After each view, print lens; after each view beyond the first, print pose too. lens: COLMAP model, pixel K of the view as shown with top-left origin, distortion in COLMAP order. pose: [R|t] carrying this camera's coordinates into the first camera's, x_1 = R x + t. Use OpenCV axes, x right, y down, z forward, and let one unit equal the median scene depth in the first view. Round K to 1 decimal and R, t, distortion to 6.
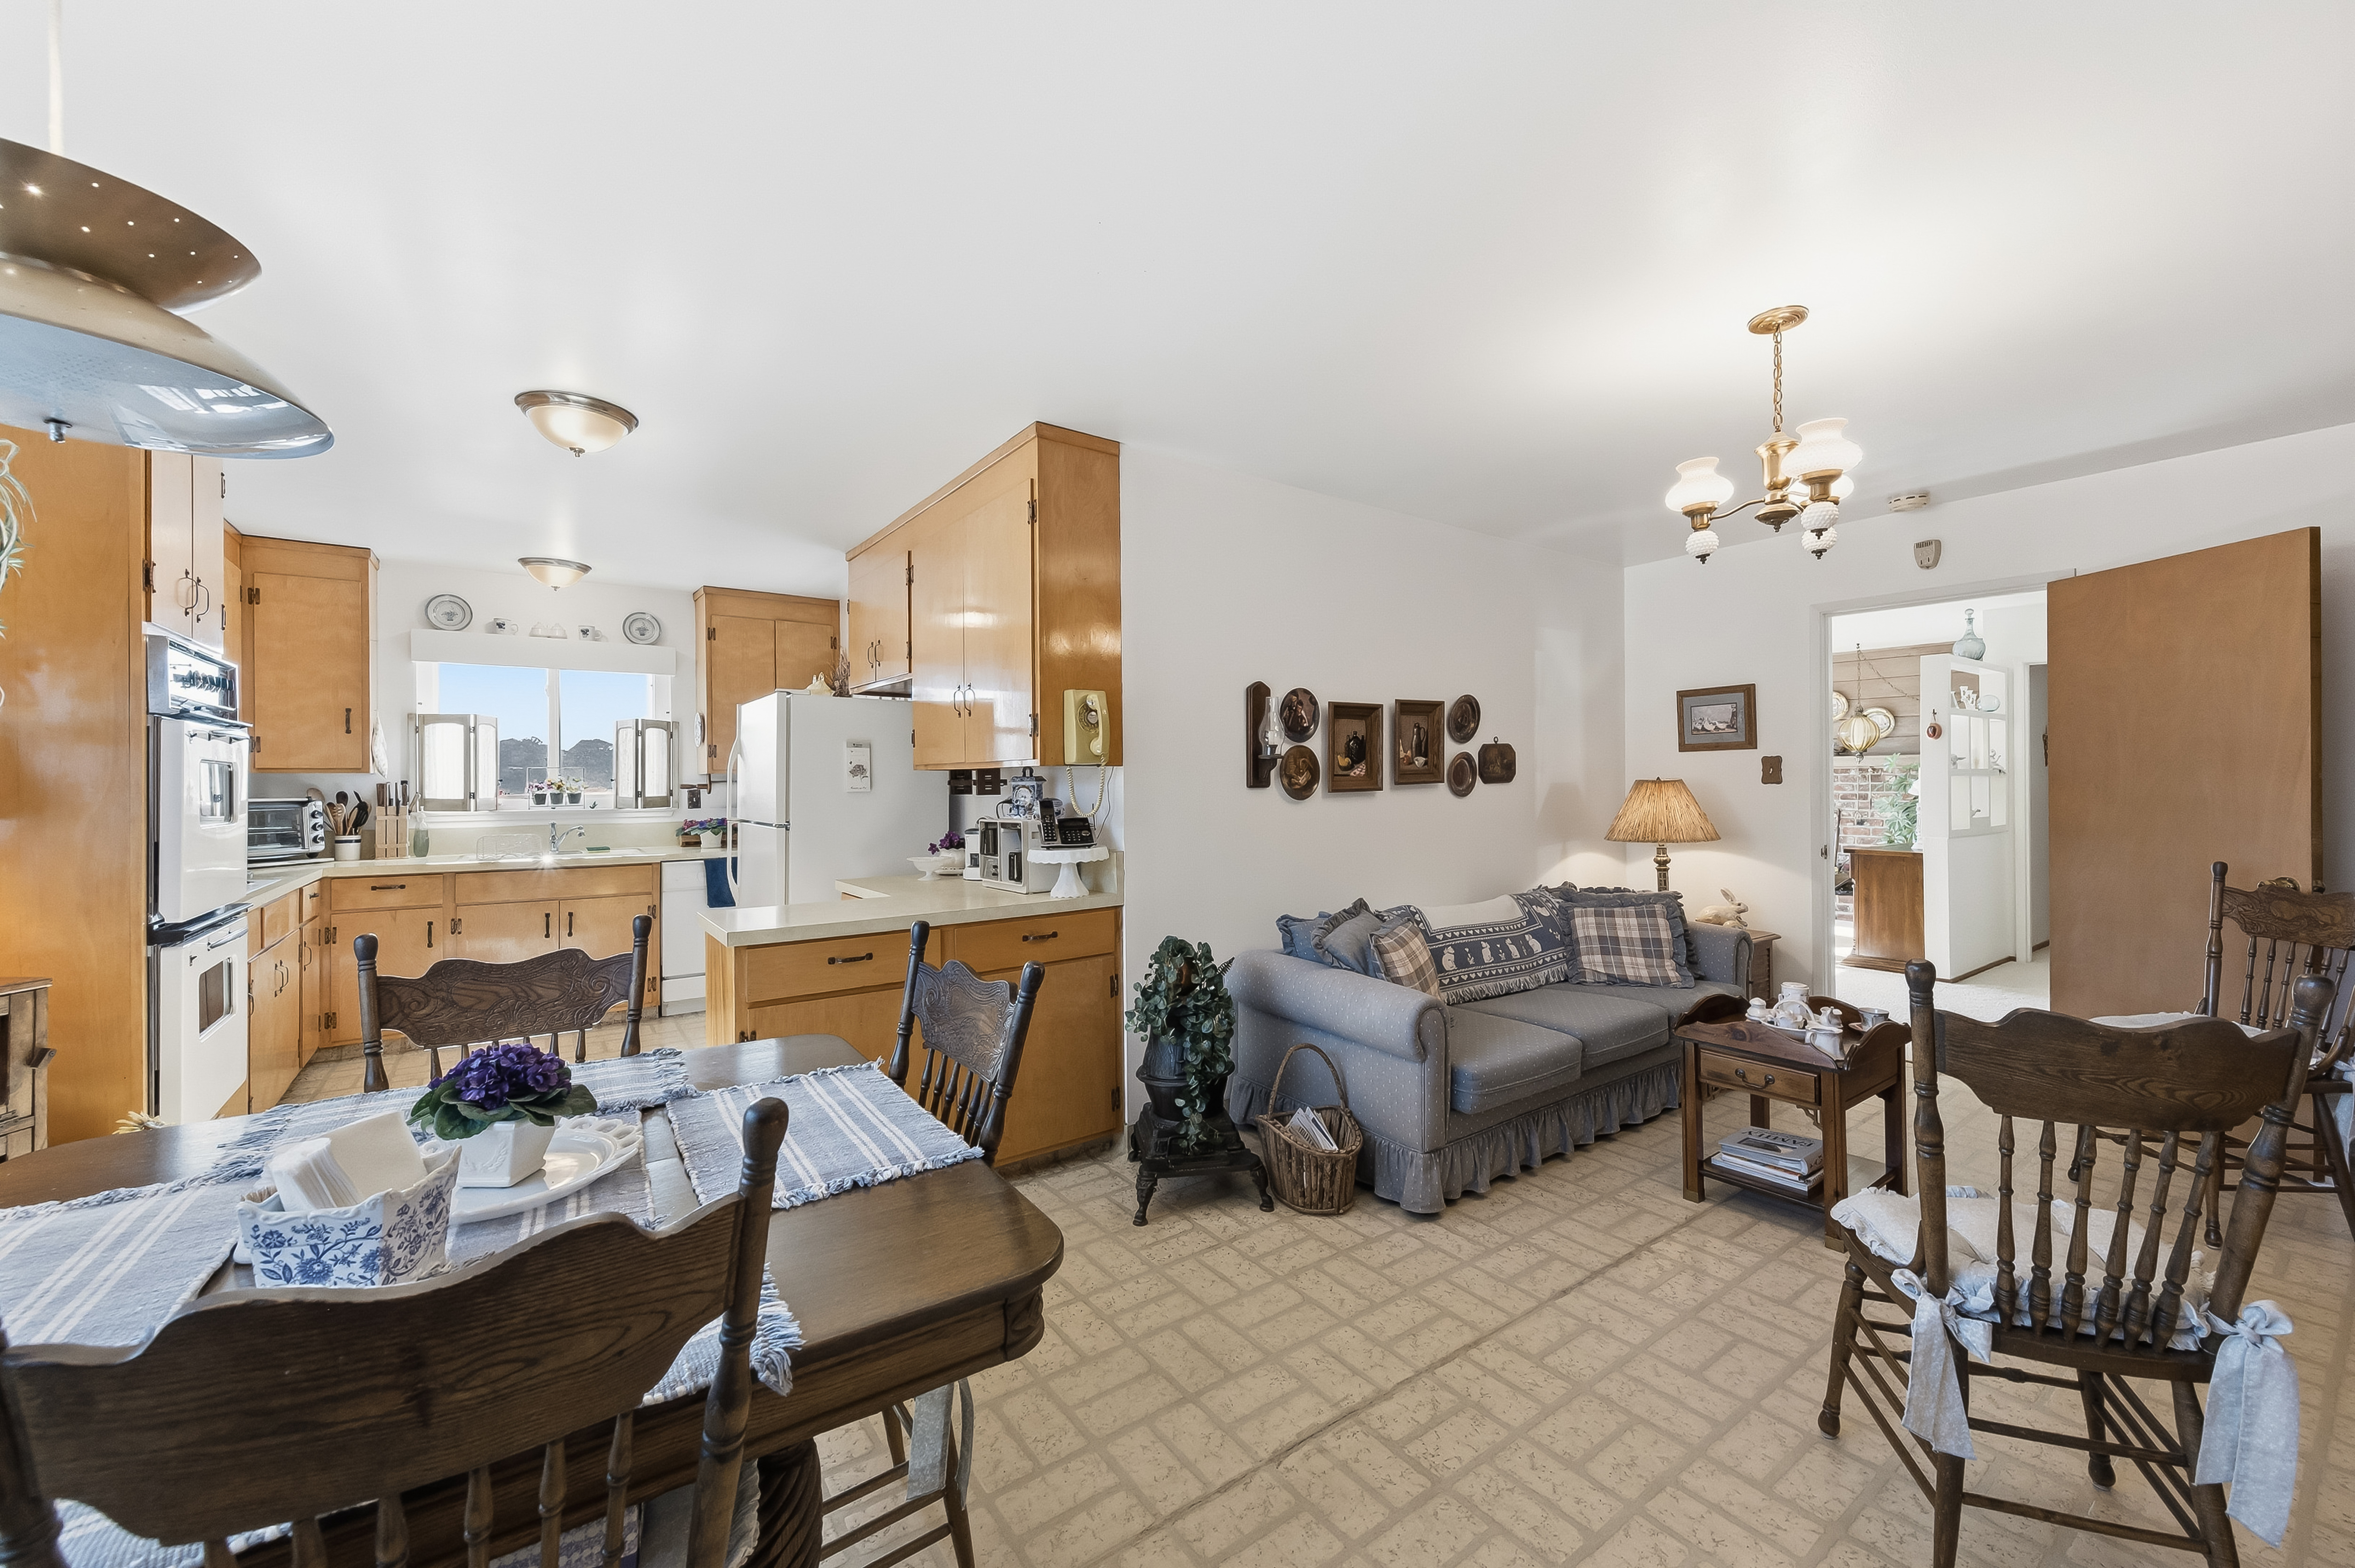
lens RADIAL K [[921.8, 0, 1177.0], [0, 921.8, 782.4], [0, 0, 1]] dist [0.003518, -0.001139]
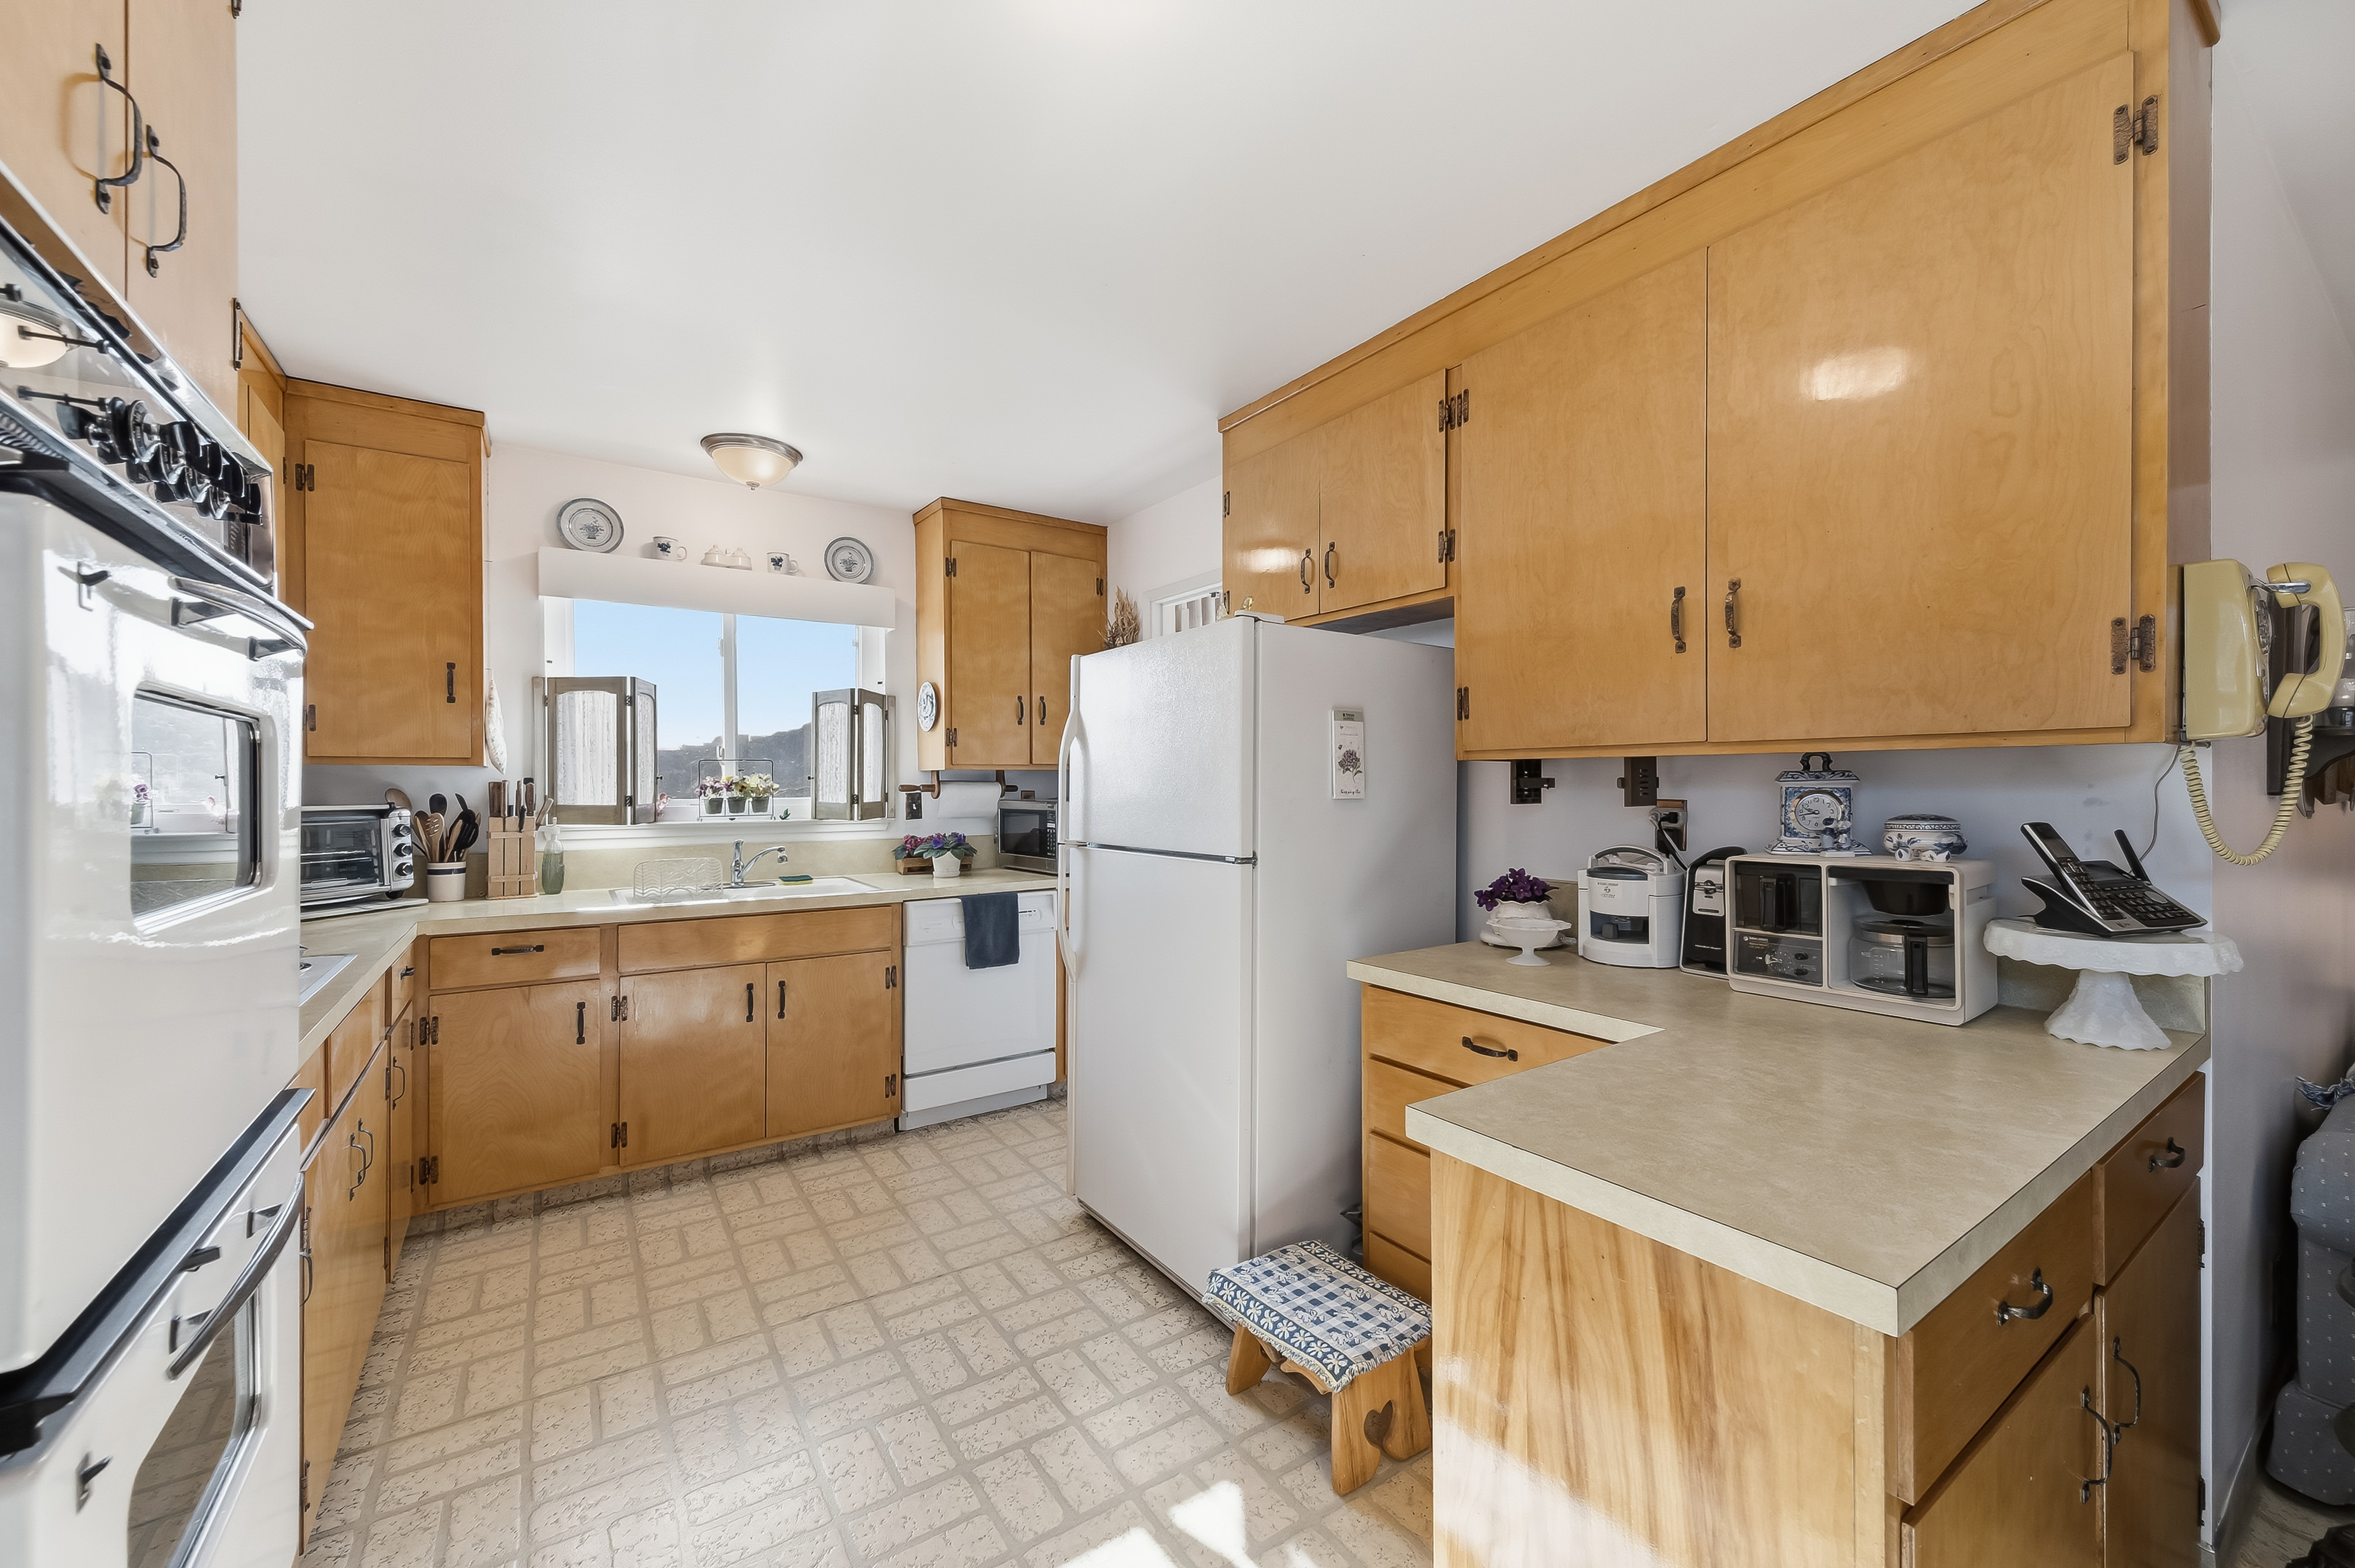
lens RADIAL K [[921.8, 0, 1179.4], [0, 921.8, 787.4], [0, 0, 1]] dist [0.003518, -0.001139]
pose [[0.999711, 0.002944, -0.023859, -0.364520], [-0.002860, 0.999990, 0.003564, 0.001164], [0.023870, -0.003495, 0.999709, 0.360857]]
